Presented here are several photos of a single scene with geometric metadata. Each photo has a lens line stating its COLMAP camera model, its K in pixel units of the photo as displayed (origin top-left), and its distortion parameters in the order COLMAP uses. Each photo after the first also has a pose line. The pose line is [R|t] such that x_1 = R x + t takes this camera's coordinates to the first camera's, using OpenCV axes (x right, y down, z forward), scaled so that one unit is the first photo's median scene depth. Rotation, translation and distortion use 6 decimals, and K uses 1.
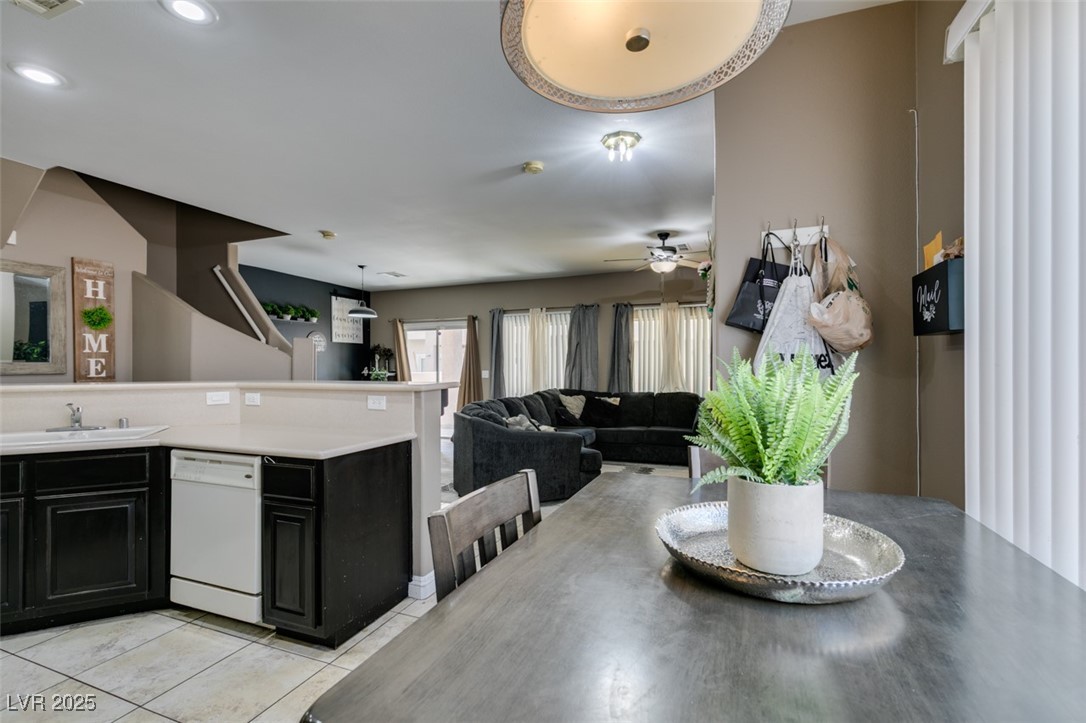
lens RADIAL K [[486.6, 0, 543.0], [0, 486.6, 361.5], [0, 0, 1]] dist [0.001220, 0.000171]
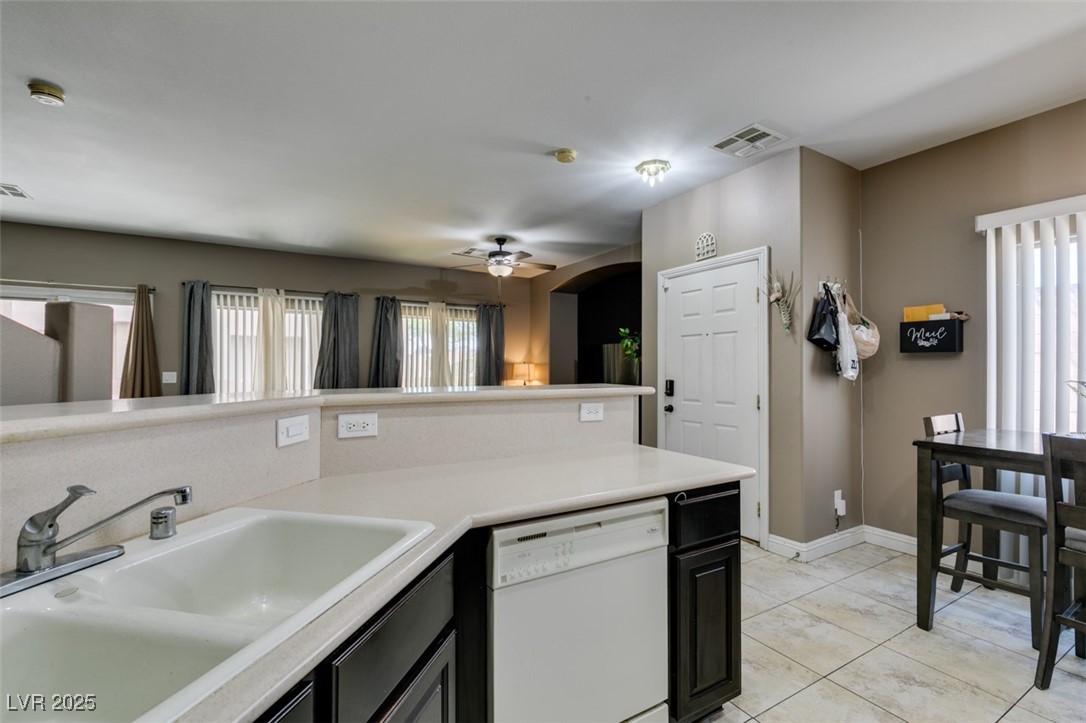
lens RADIAL K [[486.1, 0, 543.0], [0, 486.1, 361.5], [0, 0, 1]] dist [0.010969, -0.000013]
pose [[0.602288, 0.014227, 0.798152, -0.520744], [-0.012917, 0.999884, -0.008076, 0.005381], [-0.798175, -0.005446, 0.602401, 0.304836]]
